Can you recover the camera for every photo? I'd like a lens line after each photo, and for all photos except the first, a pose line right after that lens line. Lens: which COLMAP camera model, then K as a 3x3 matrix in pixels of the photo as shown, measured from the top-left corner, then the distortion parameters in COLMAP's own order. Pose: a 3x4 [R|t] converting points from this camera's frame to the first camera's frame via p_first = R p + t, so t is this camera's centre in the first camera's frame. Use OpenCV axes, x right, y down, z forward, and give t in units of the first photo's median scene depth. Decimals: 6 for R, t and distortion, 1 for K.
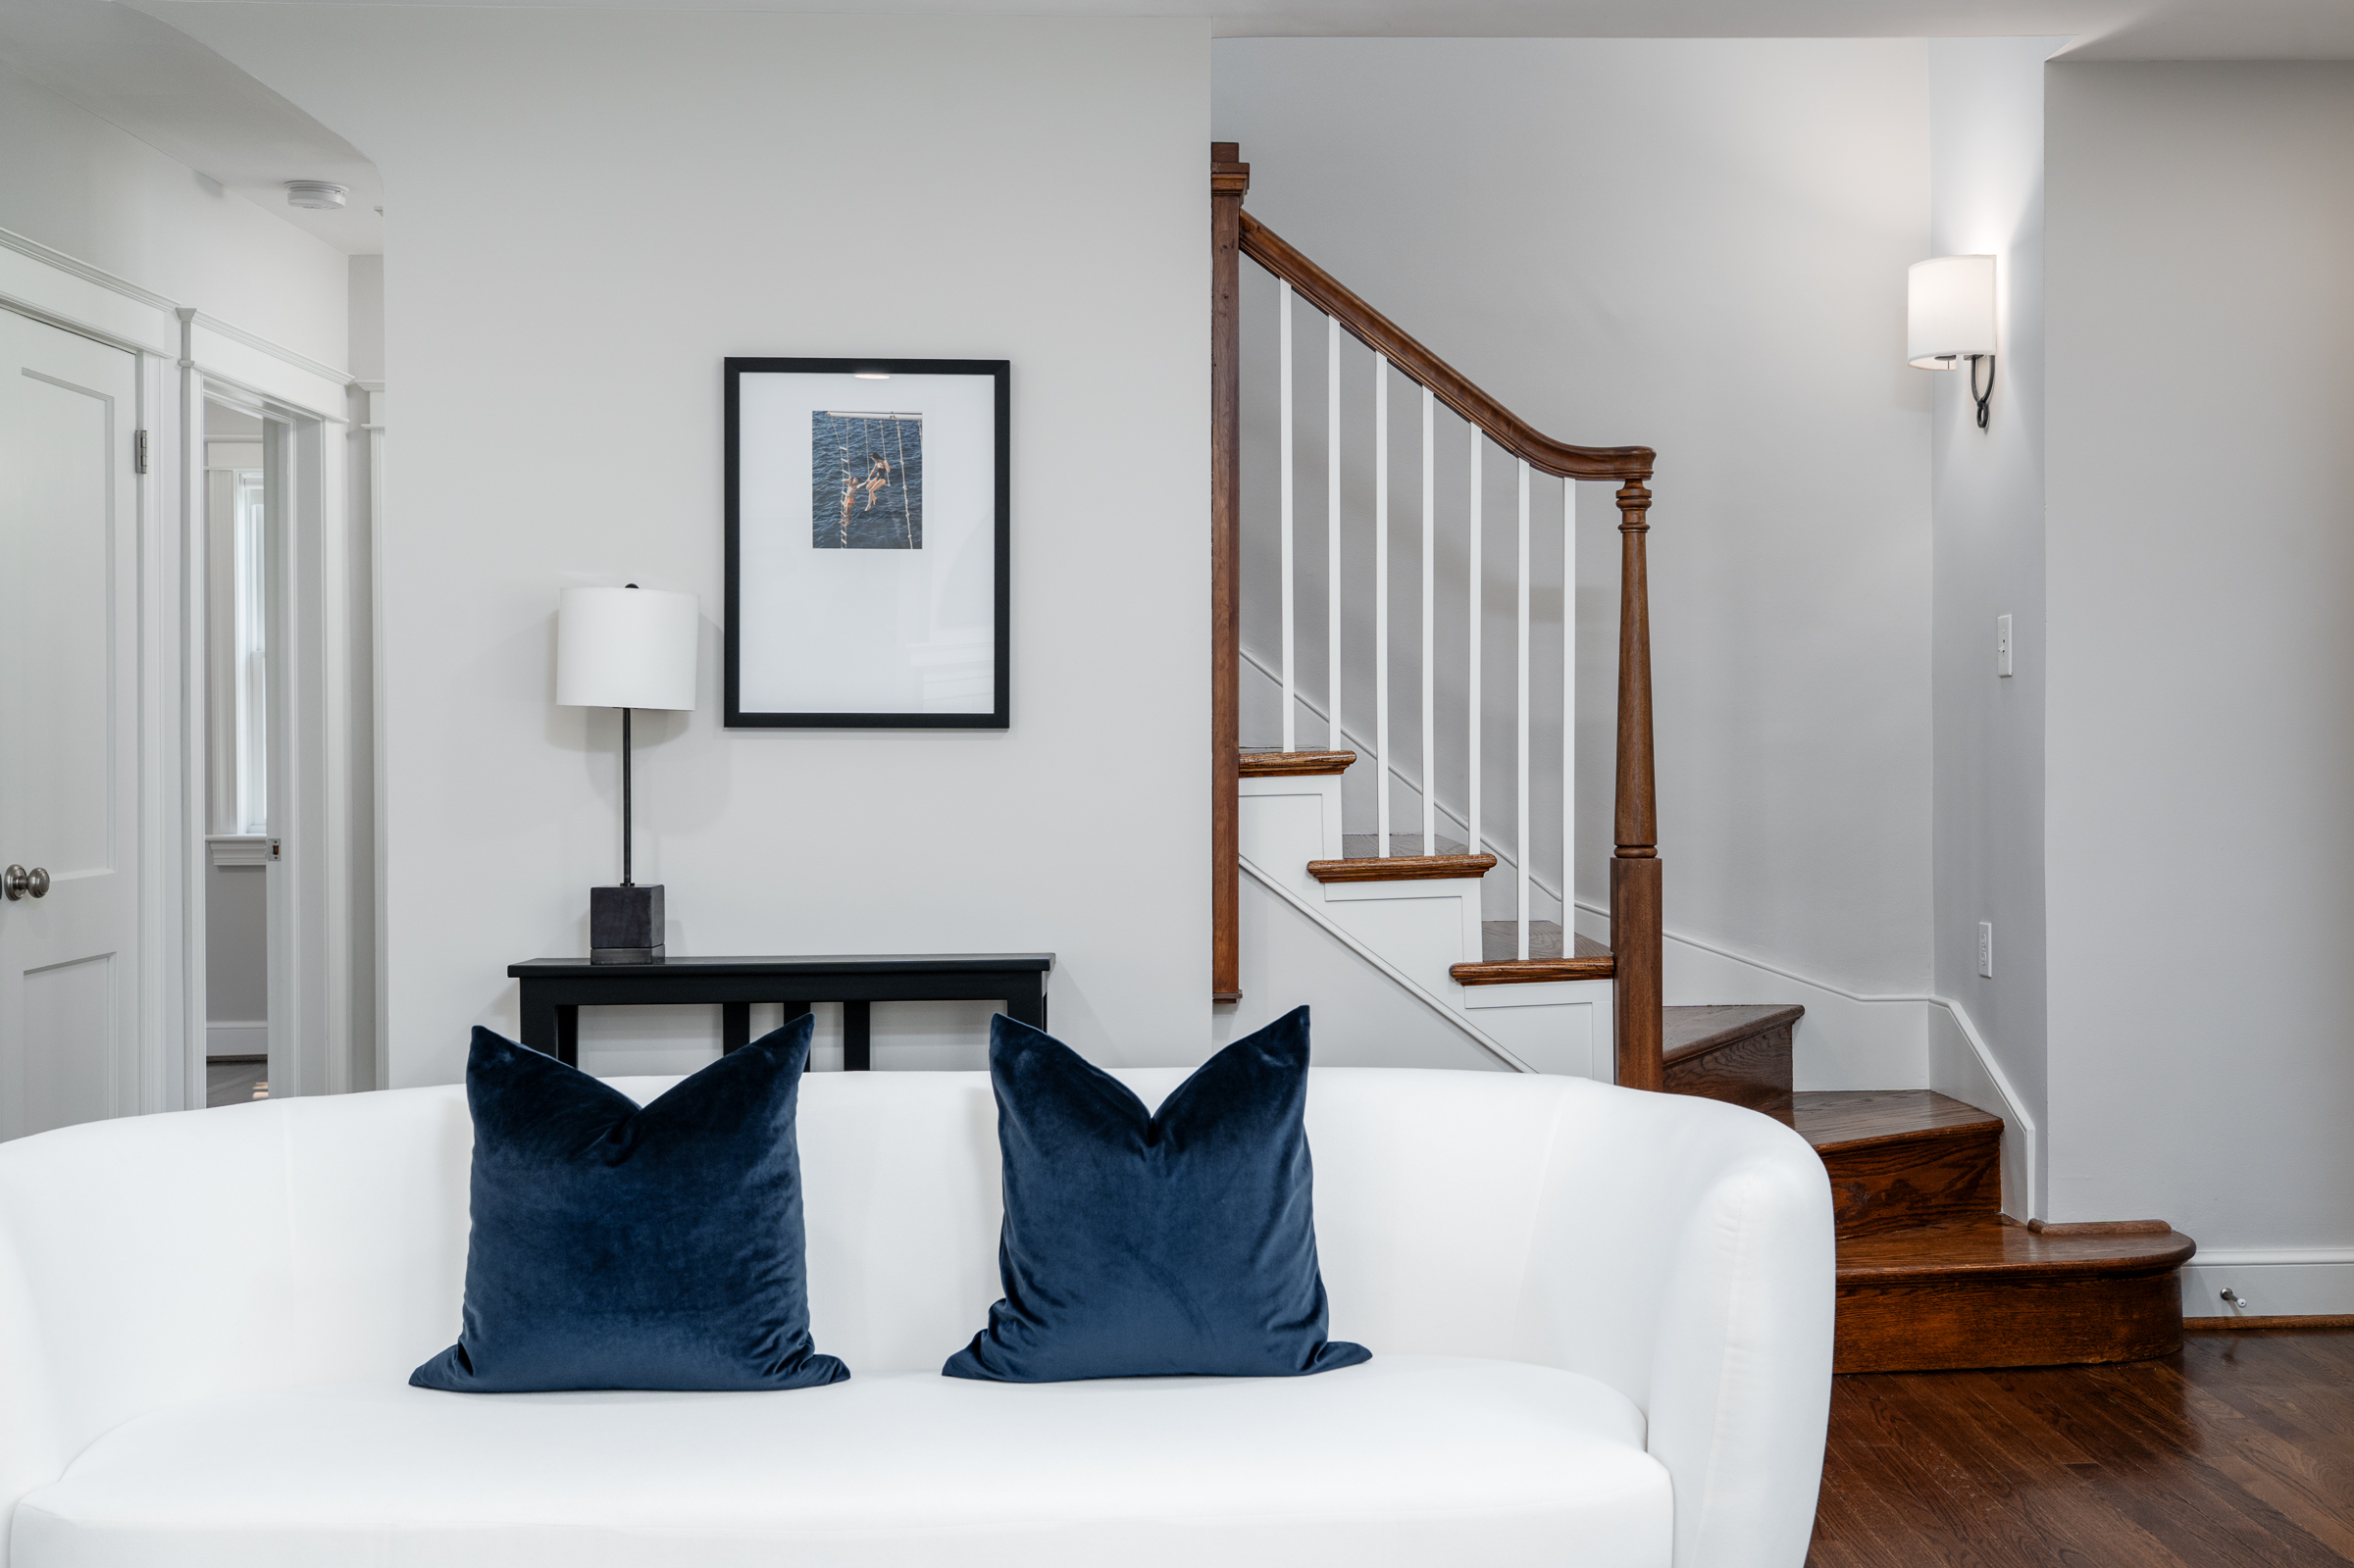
lens RADIAL K [[2364.3, 0, 1267.8], [0, 2364.3, 811.7], [0, 0, 1]] dist [-0.006093, 0.000000]
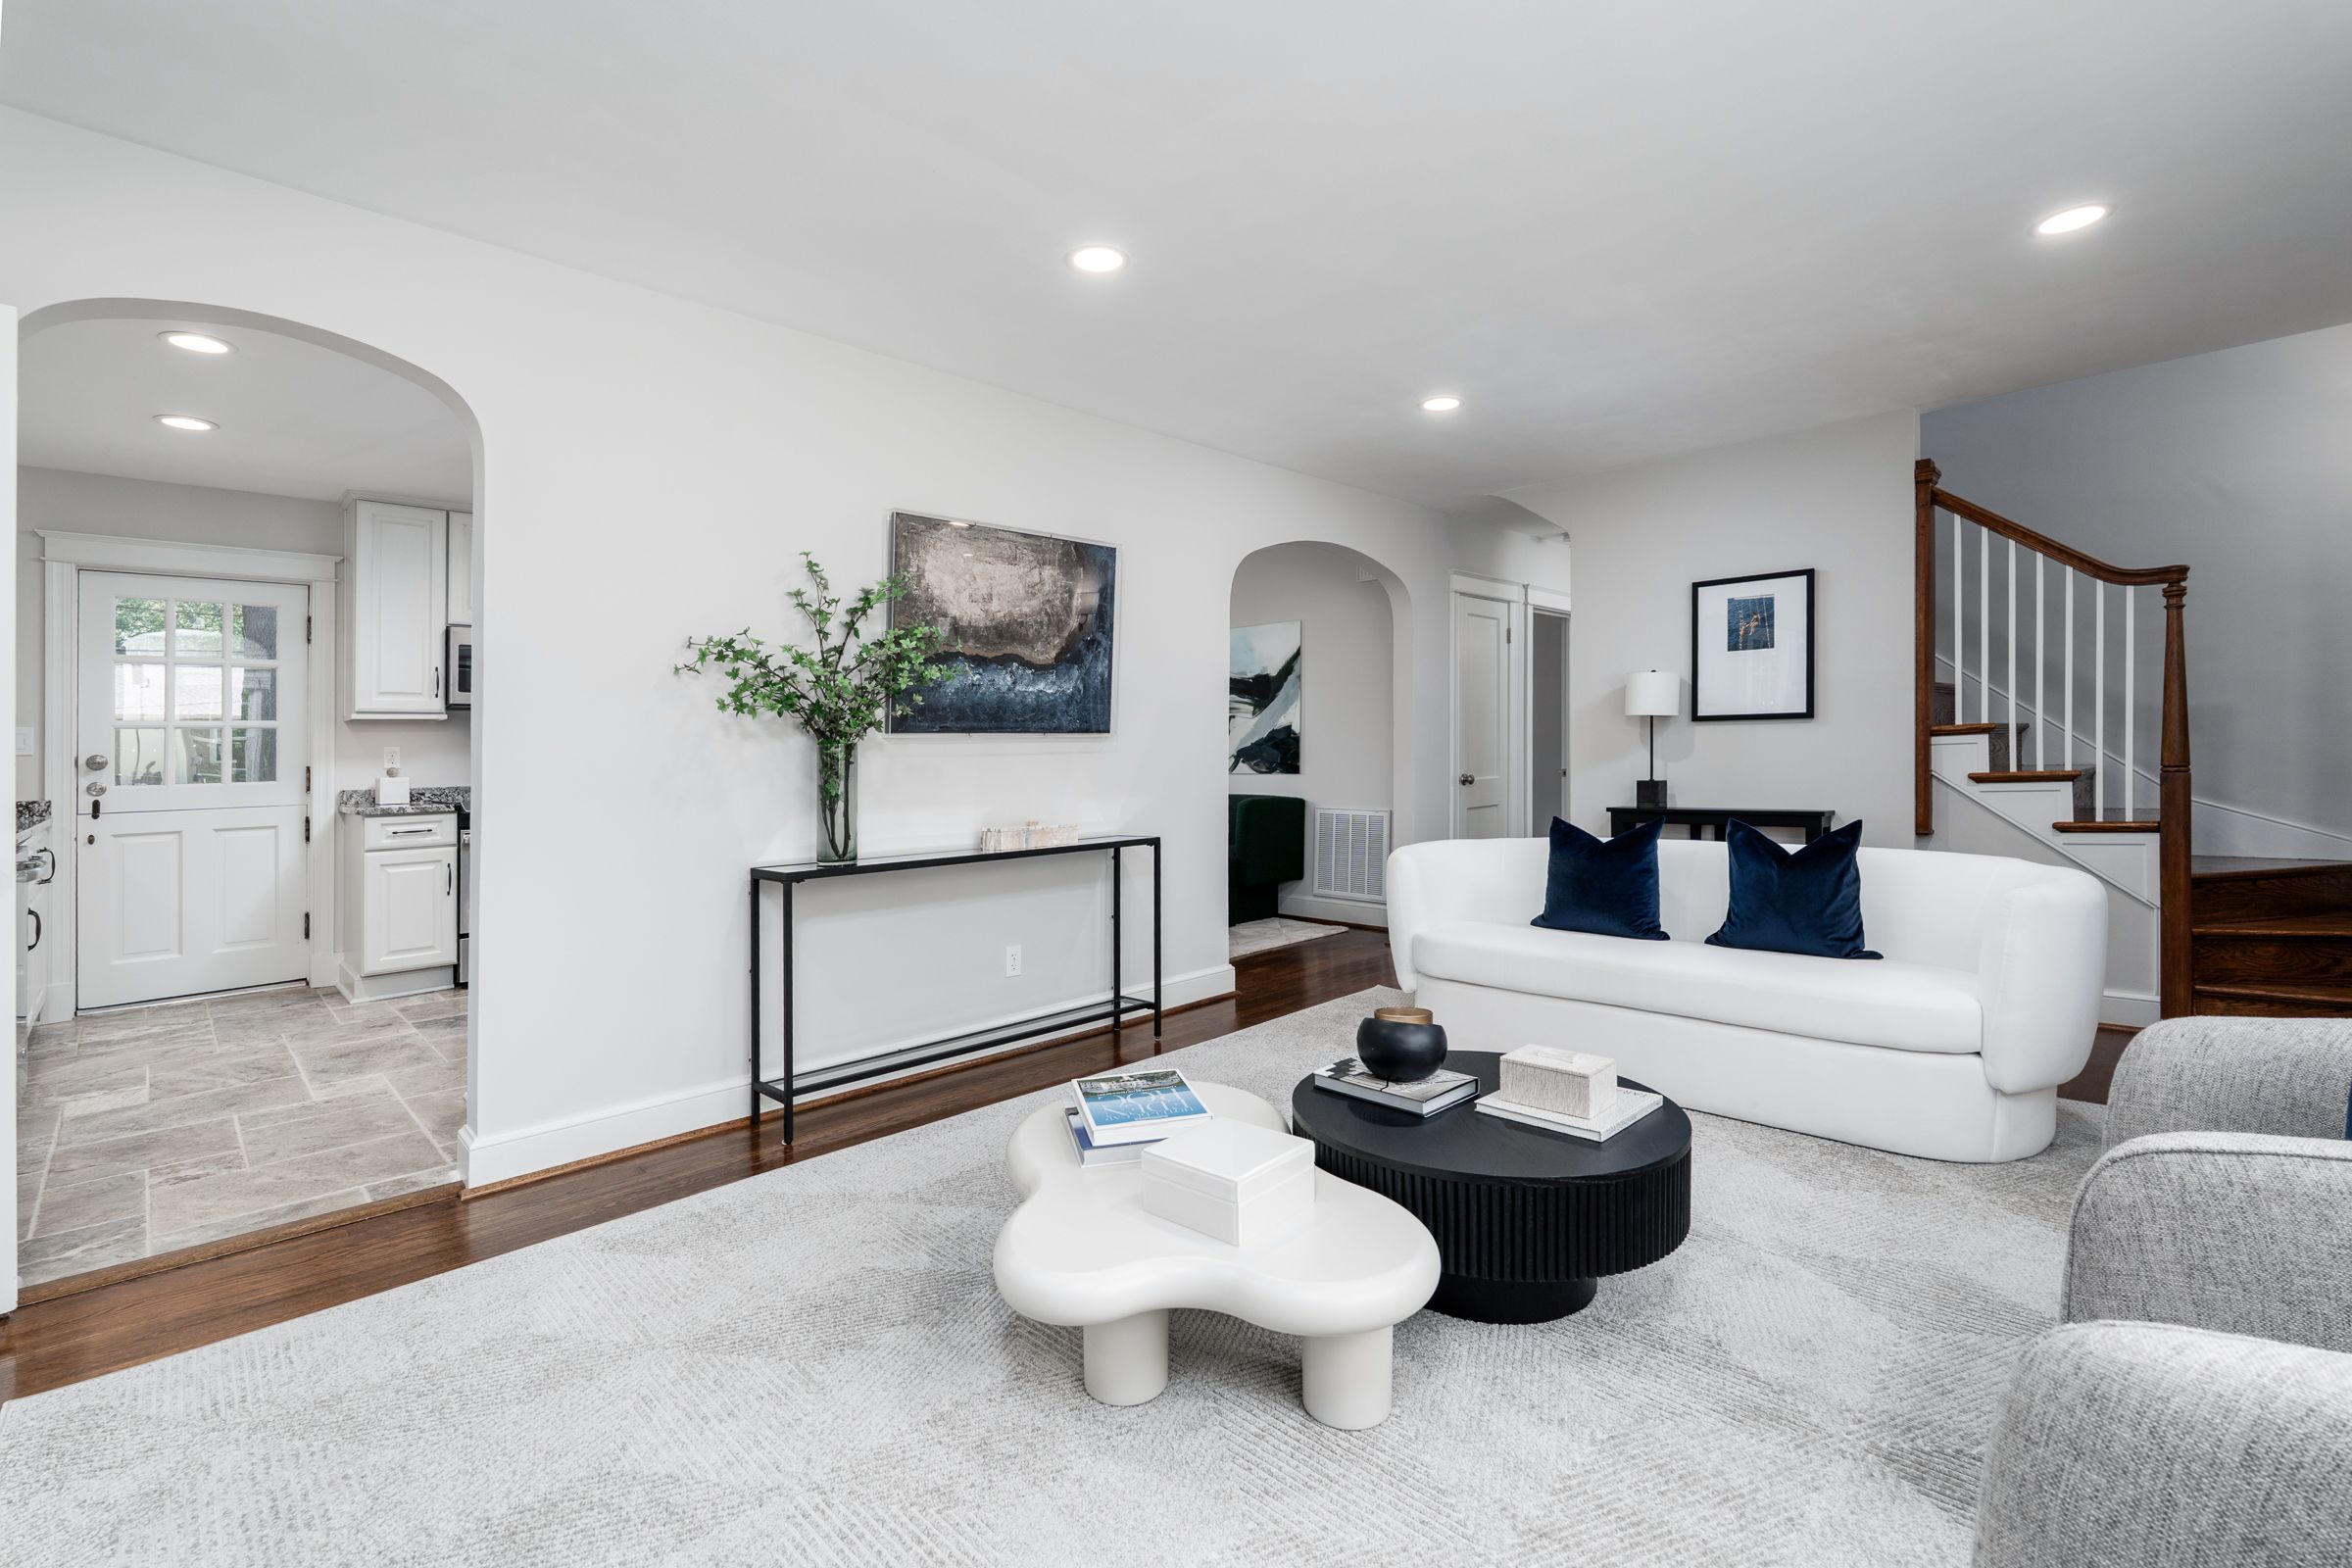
lens RADIAL K [[1060.8, 0, 1187.5], [0, 1060.8, 768.2], [0, 0, 1]] dist [-0.001425, -0.000863]
pose [[0.678824, -0.001025, -0.734300, 0.252614], [-0.003667, 0.999982, -0.004785, 0.023843], [0.734292, 0.005941, 0.678808, -0.218698]]
